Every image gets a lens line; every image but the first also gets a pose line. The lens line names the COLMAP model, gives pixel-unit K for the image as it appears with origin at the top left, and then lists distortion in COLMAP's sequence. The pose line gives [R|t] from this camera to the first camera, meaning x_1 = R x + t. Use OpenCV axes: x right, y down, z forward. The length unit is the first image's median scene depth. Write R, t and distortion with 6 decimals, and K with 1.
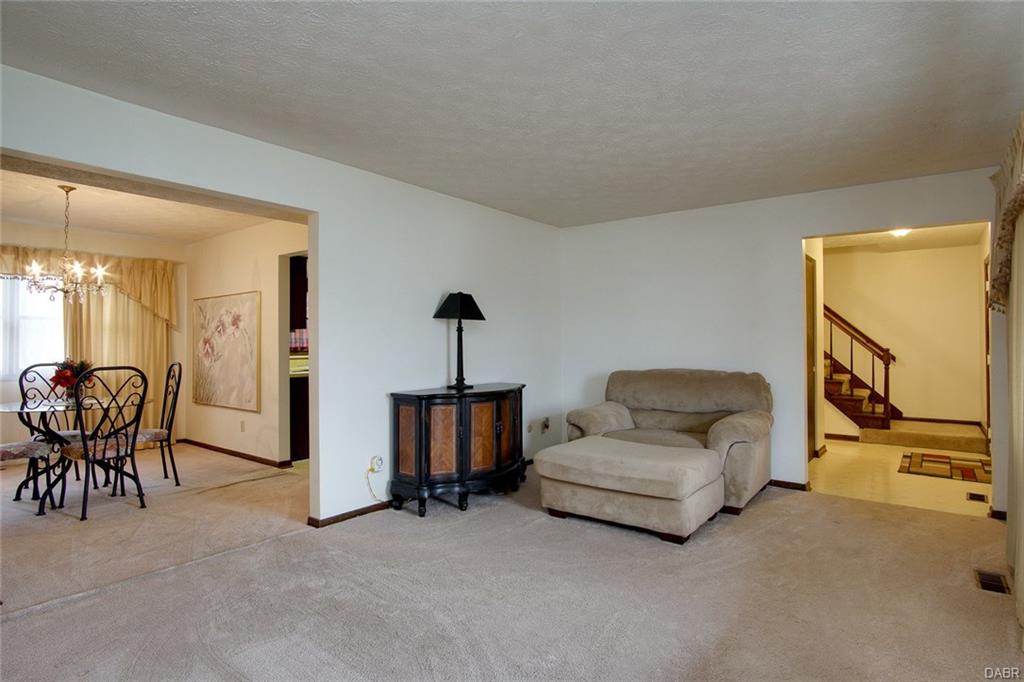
lens RADIAL K [[553.0, 0, 505.9], [0, 553.0, 338.0], [0, 0, 1]] dist [-0.028709, 0.003602]
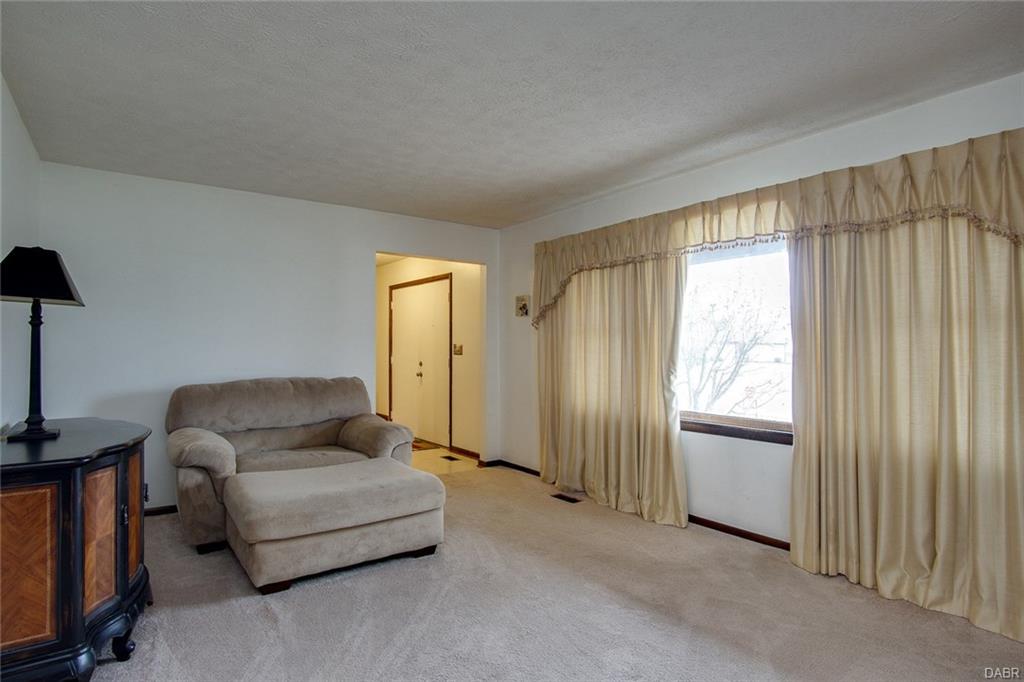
lens RADIAL K [[553.0, 0, 506.6], [0, 553.0, 344.4], [0, 0, 1]] dist [-0.028709, 0.003602]
pose [[0.283485, 0.004043, 0.958968, -0.498530], [-0.006315, 0.999977, -0.002349, 0.004495], [-0.958956, -0.005390, 0.283504, 0.510734]]
